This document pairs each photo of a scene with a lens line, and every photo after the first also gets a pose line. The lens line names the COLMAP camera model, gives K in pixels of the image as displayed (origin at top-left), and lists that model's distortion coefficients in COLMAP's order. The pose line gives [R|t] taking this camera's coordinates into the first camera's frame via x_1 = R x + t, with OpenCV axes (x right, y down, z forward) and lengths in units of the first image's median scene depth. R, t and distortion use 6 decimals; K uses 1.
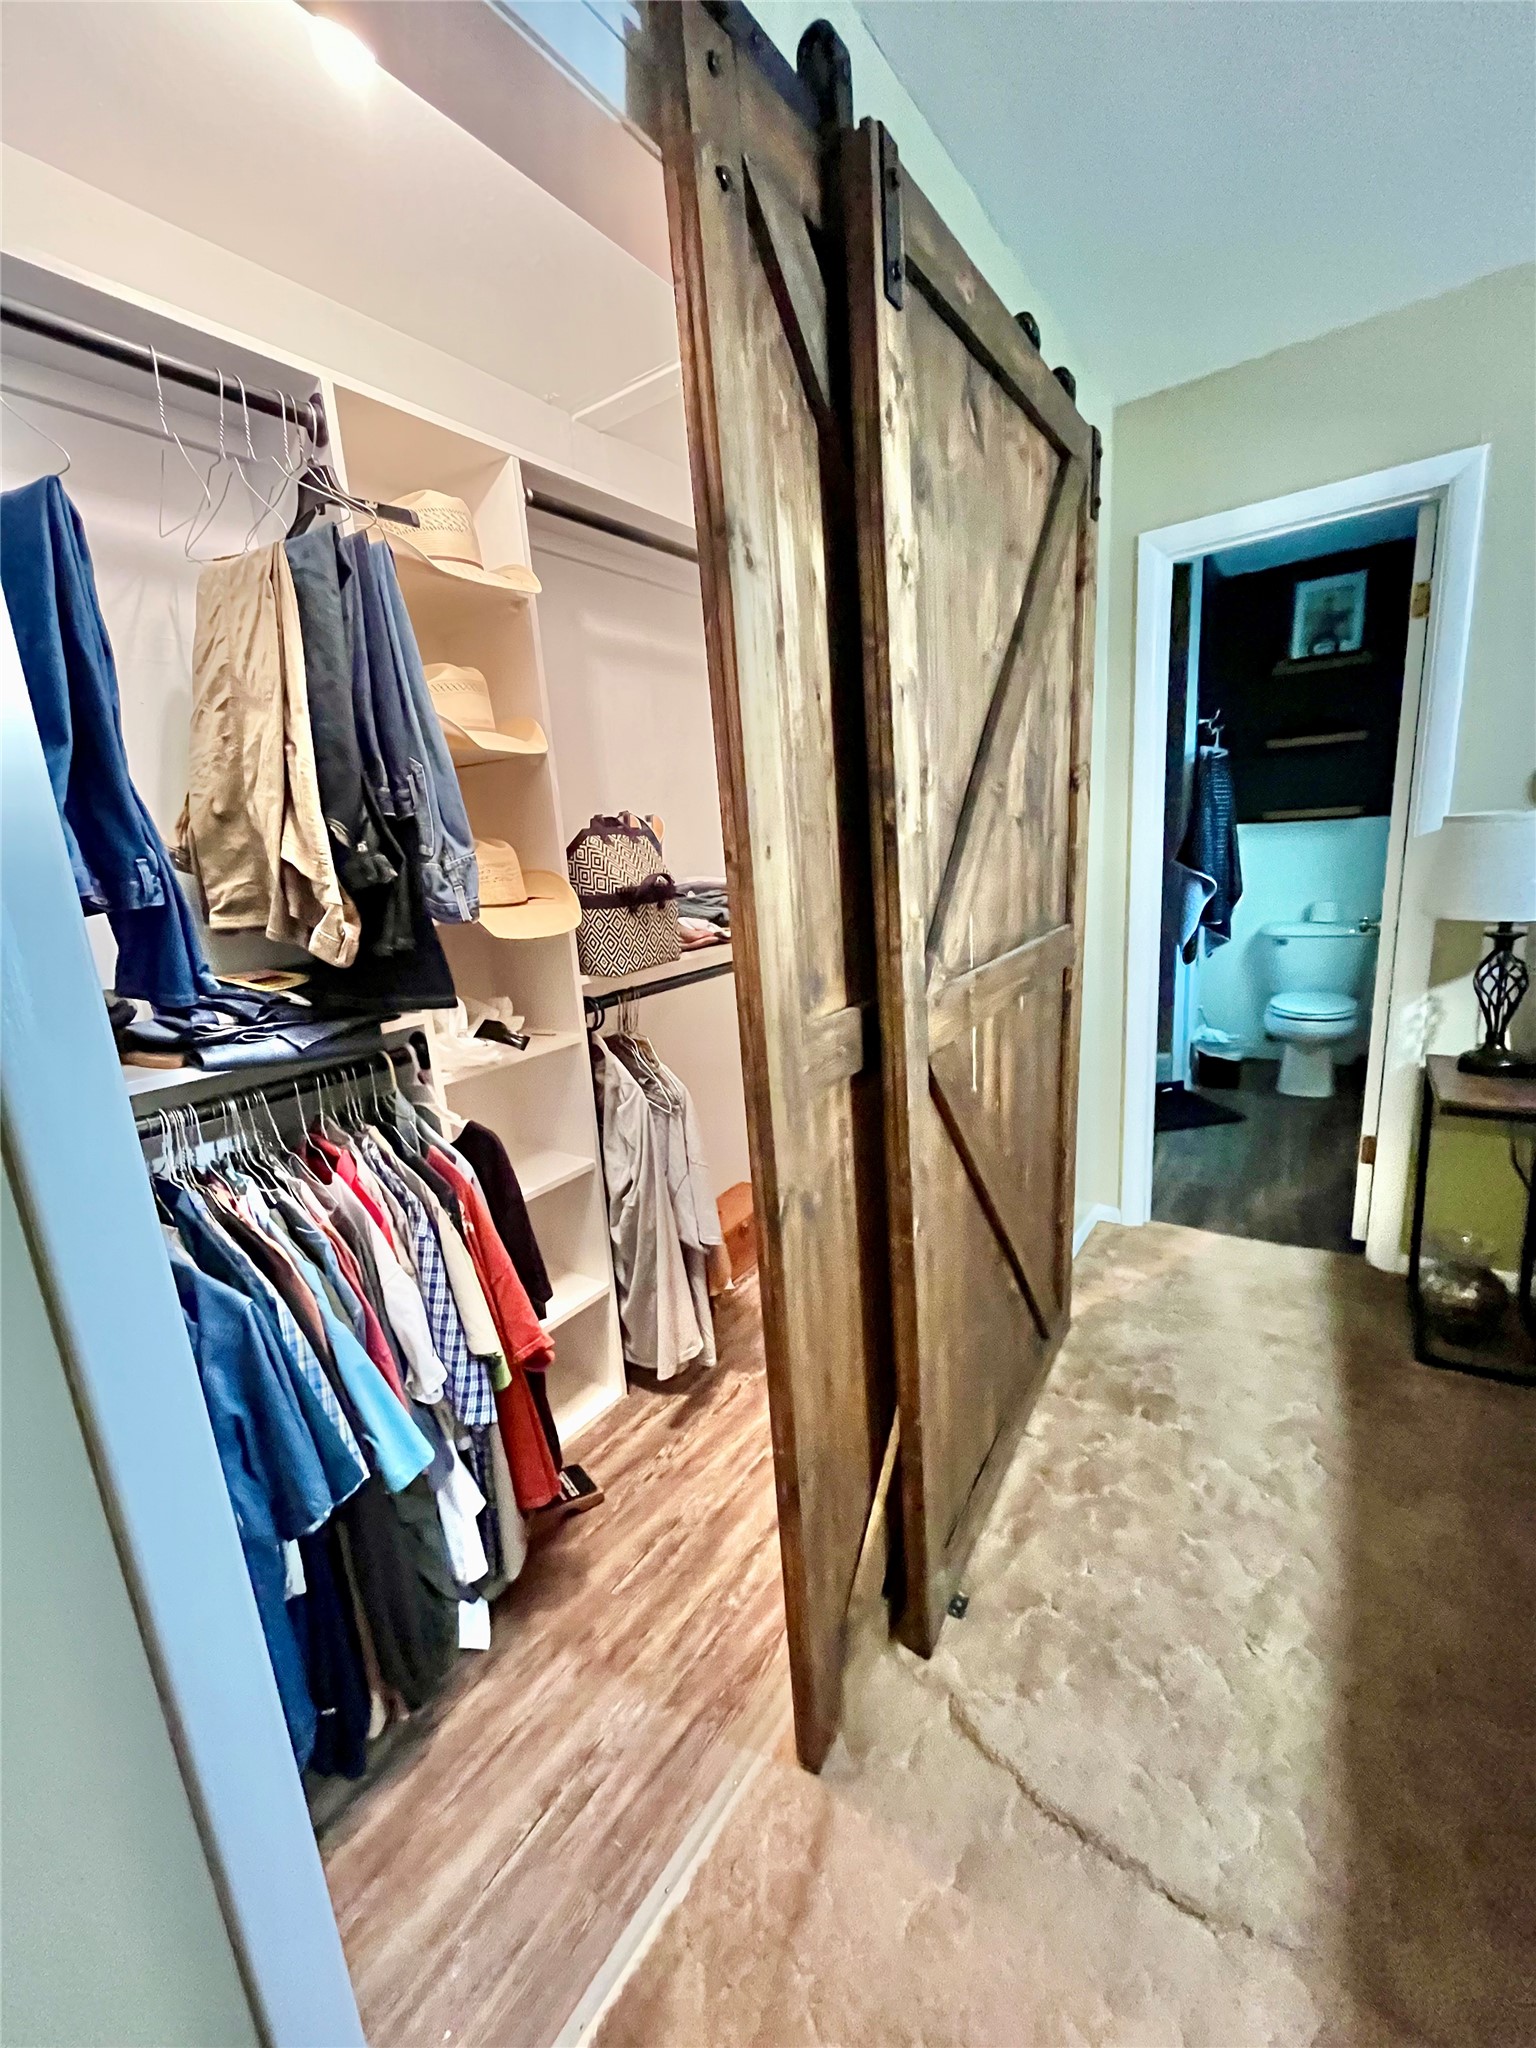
lens RADIAL K [[826.8, 0, 759.5], [0, 826.8, 1025.6], [0, 0, 1]] dist [-0.003795, -0.000076]
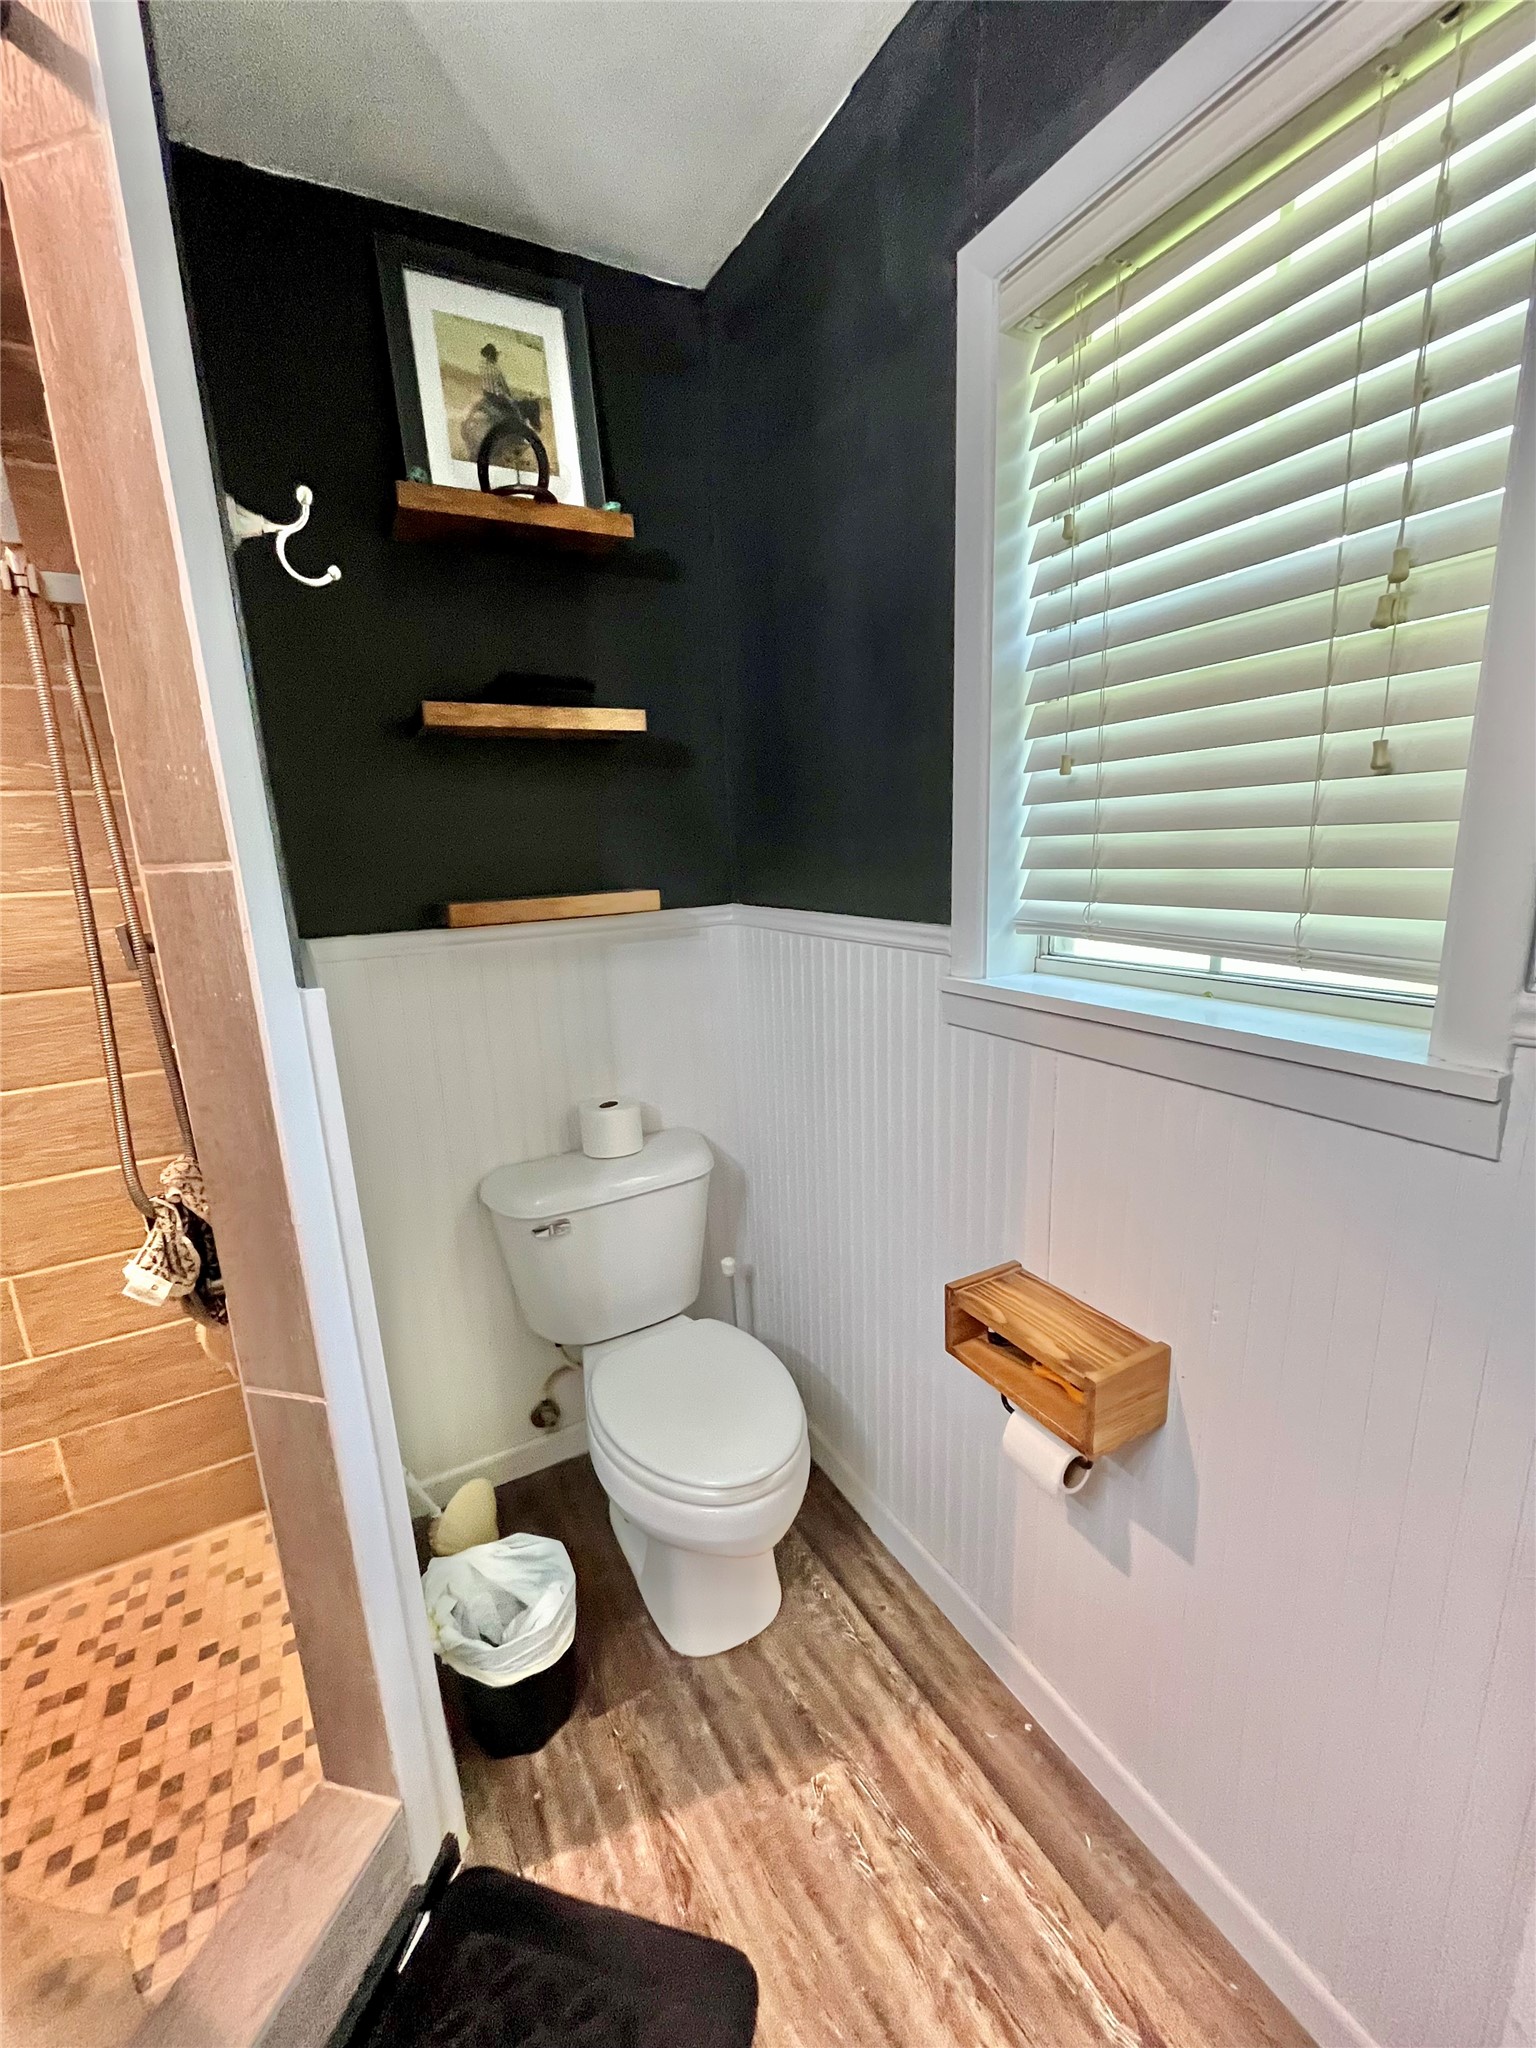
lens RADIAL K [[826.8, 0, 768.1], [0, 826.8, 1028.6], [0, 0, 1]] dist [-0.003795, -0.000076]
pose [[0.436974, -0.149755, 0.886920, 0.893697], [0.211373, 0.975527, 0.060575, -0.514197], [-0.874285, 0.161001, 0.457934, 1.878464]]
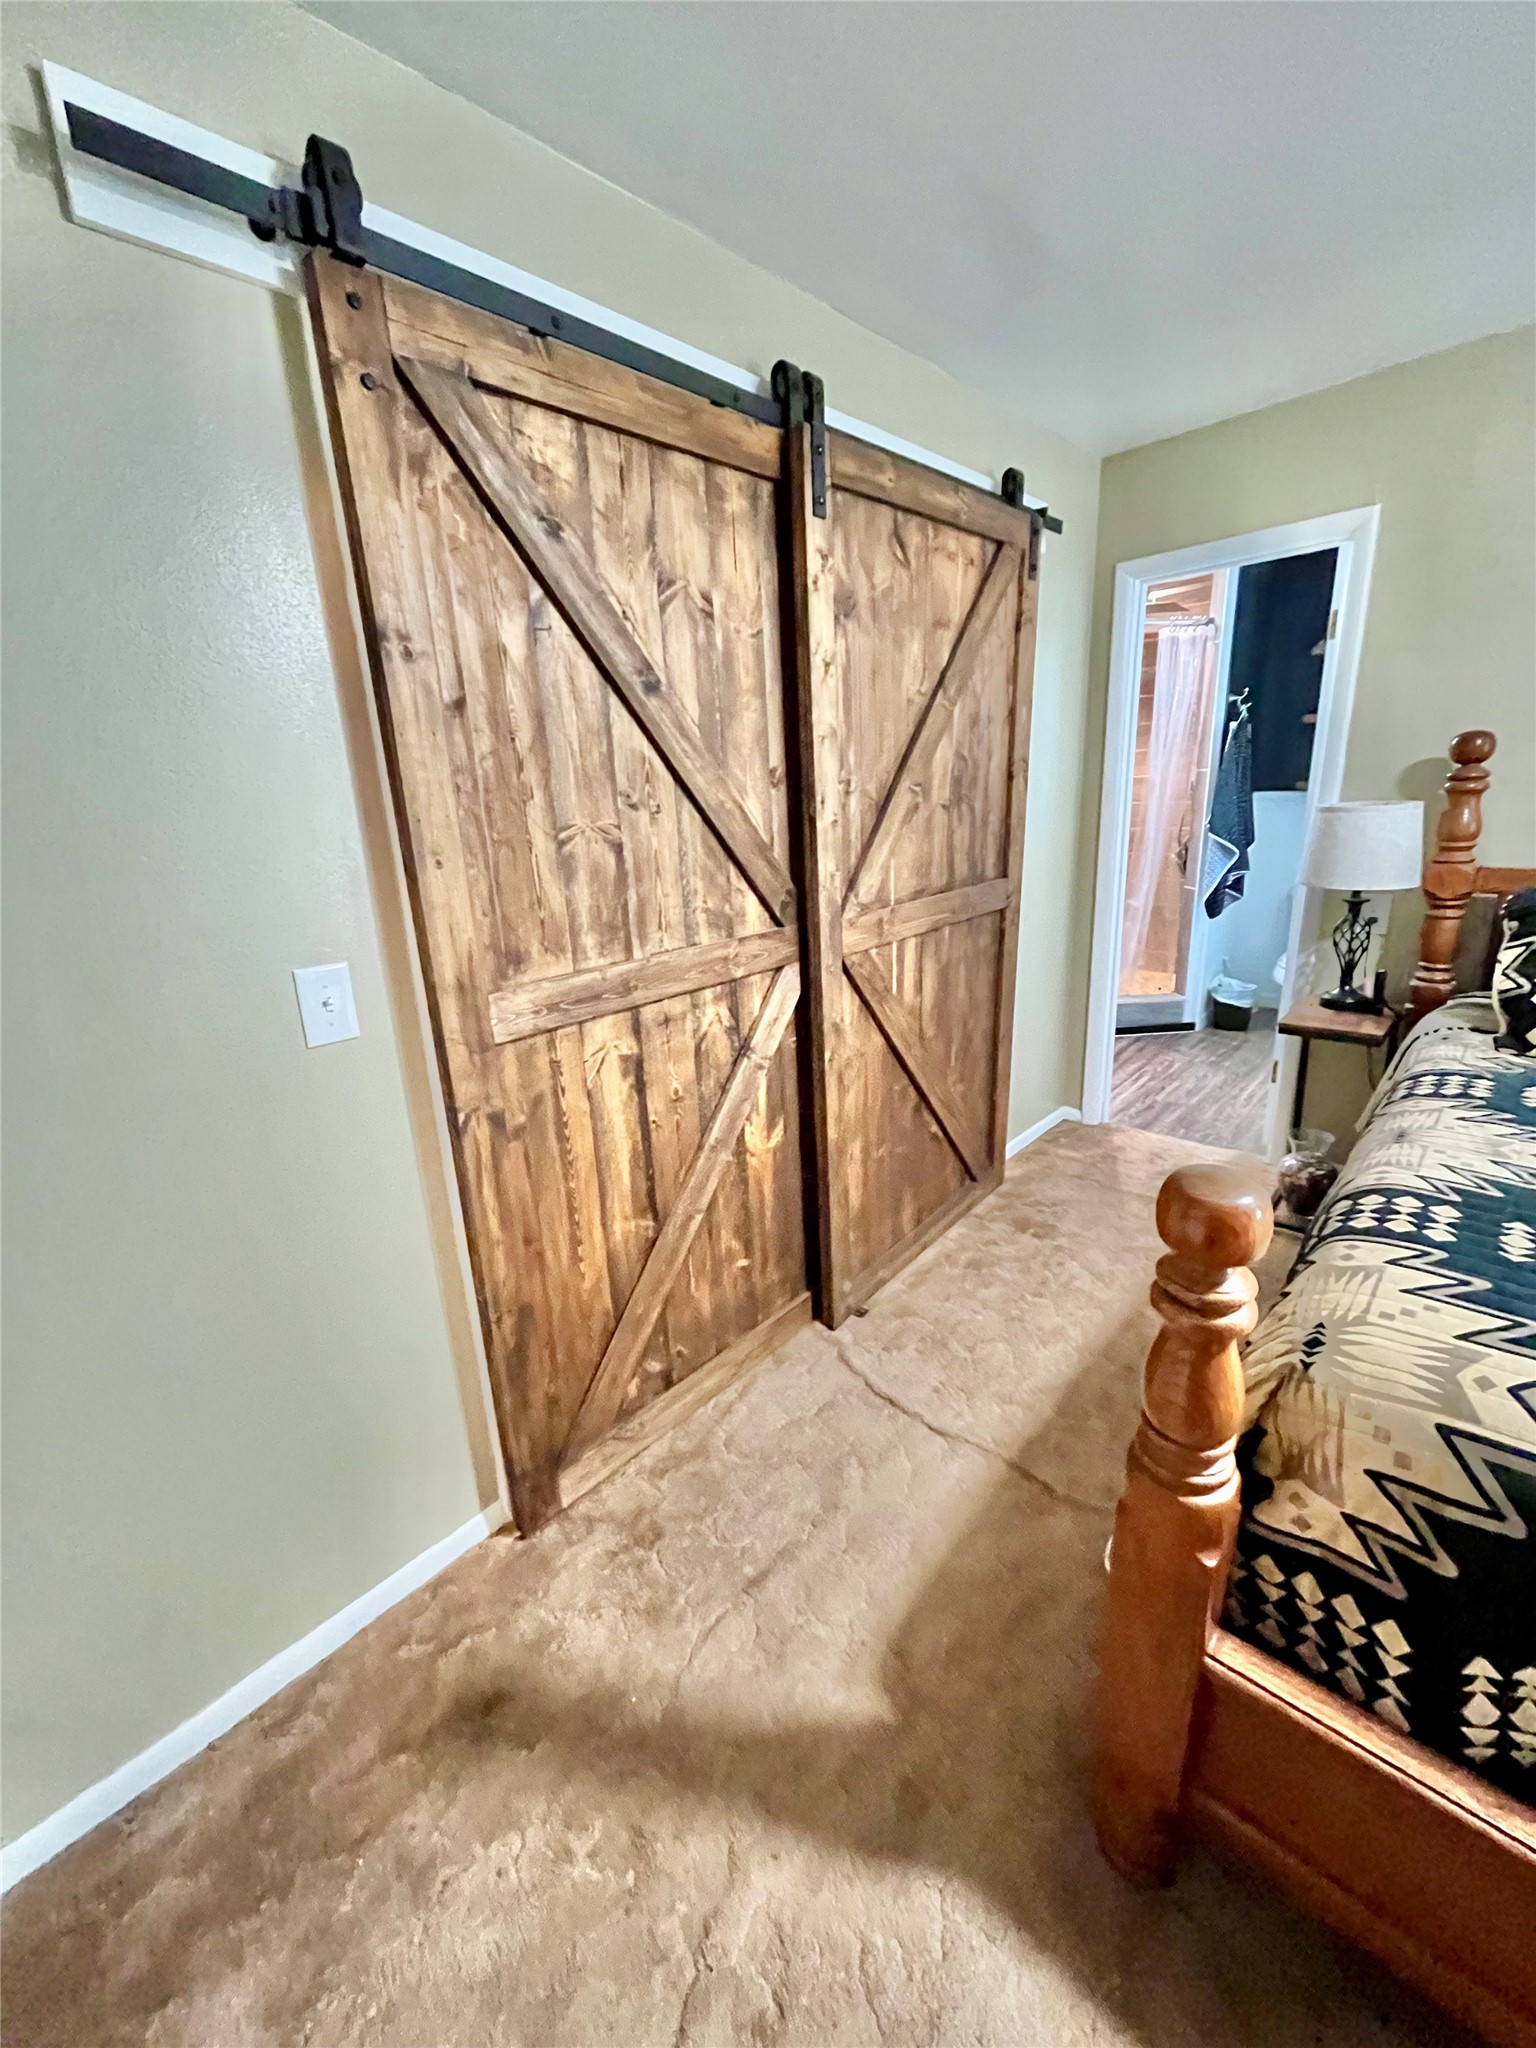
lens RADIAL K [[826.8, 0, 761.9], [0, 826.8, 1025.3], [0, 0, 1]] dist [-0.003795, -0.000076]
pose [[0.988549, 0.063547, -0.136867, 0.215412], [-0.053640, 0.995748, 0.074893, 0.045889], [0.141044, -0.066694, 0.987754, -0.507521]]
